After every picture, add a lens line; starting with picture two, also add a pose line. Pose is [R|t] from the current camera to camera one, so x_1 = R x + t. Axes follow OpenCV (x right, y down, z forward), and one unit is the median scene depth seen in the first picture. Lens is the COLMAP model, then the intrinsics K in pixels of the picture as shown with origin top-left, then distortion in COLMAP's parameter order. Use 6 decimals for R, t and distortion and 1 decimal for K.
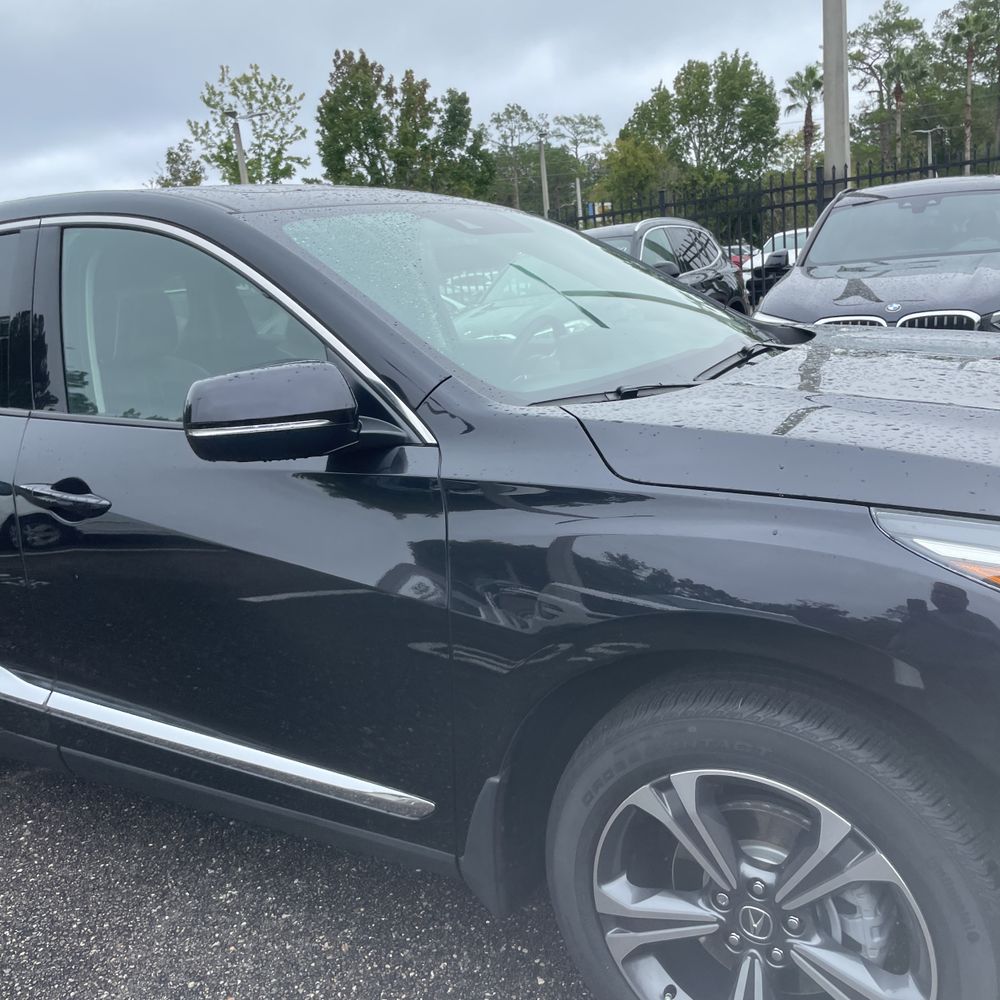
lens RADIAL K [[1050.0, 0, 487.1], [0, 1050.0, 502.8], [0, 0, 1]] dist [0.089535, -0.122823]
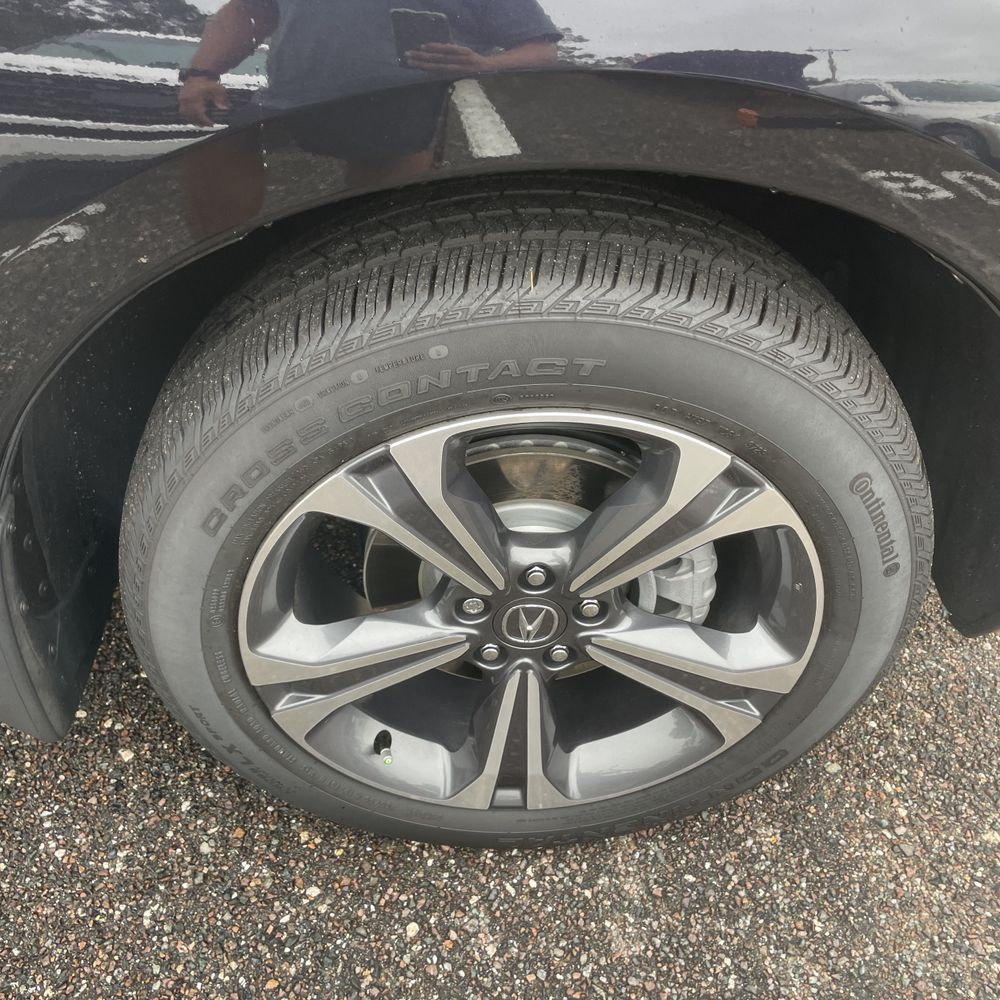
lens RADIAL K [[1021.8, 0, 500.0], [0, 1021.8, 500.0], [0, 0, 1]] dist [0.090054, -0.001319]
pose [[0.824373, -0.300014, 0.480001, -0.021070], [0.054992, 0.886425, 0.459595, 0.062404], [-0.563369, -0.352482, 0.747243, 0.598946]]
